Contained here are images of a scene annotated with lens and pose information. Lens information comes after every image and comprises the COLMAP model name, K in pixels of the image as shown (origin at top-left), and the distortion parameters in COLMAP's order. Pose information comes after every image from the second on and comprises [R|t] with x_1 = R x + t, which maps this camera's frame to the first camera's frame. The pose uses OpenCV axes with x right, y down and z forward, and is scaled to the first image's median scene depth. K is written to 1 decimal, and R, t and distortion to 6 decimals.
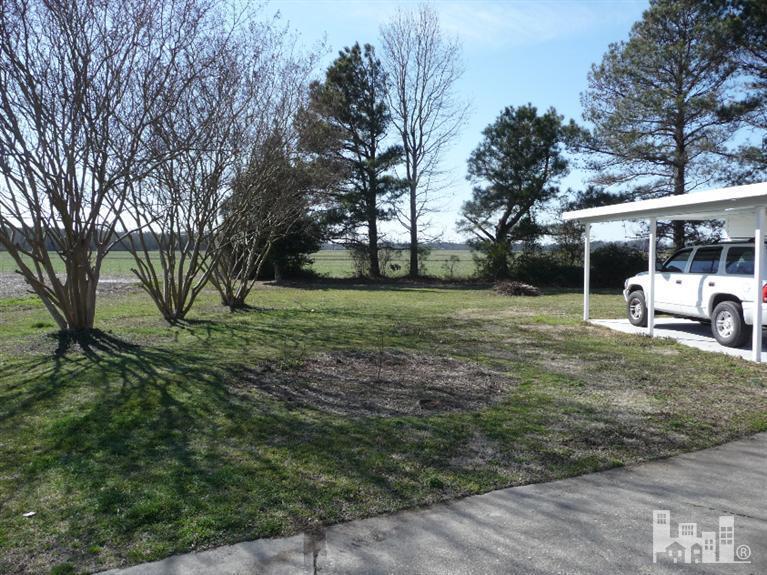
lens RADIAL K [[653.7, 0, 383.5], [0, 653.7, 287.5], [0, 0, 1]] dist [-0.016651, 0.004899]
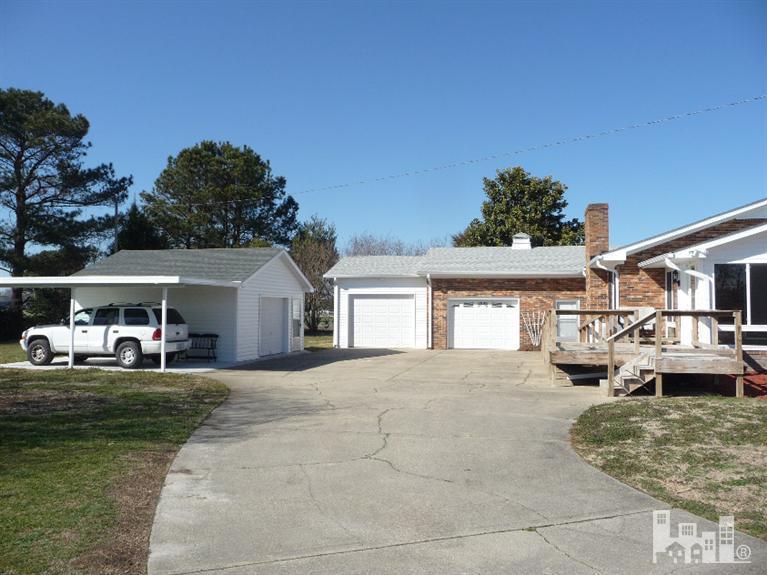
lens RADIAL K [[653.7, 0, 383.5], [0, 653.7, 287.5], [0, 0, 1]] dist [-0.016651, 0.004899]
pose [[0.365964, 0.039819, 0.929777, -0.233952], [0.044332, 0.997204, -0.060156, 0.003814], [-0.929572, 0.063234, 0.363176, -0.063265]]
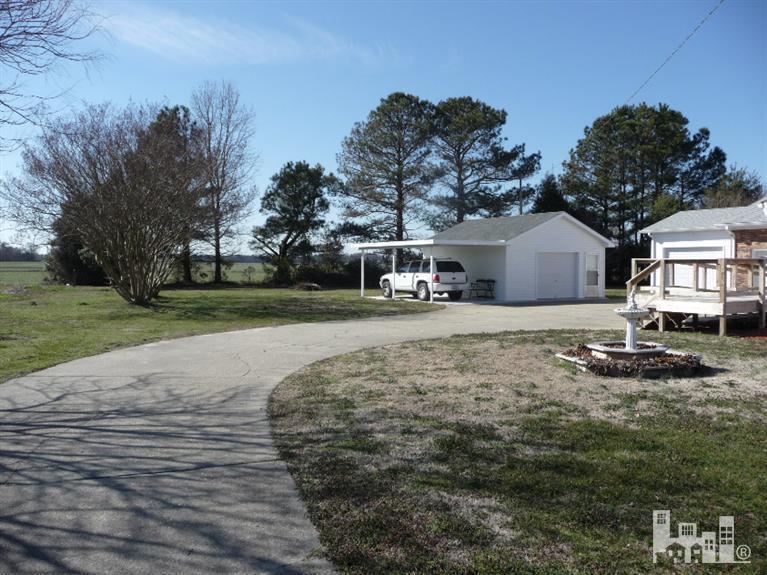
lens RADIAL K [[653.7, 0, 383.5], [0, 653.7, 287.5], [0, 0, 1]] dist [-0.016651, 0.004899]
pose [[0.918571, -0.006974, 0.395193, -0.182327], [0.014961, 0.999741, -0.017131, 0.023654], [-0.394972, 0.021648, 0.918438, -0.376973]]
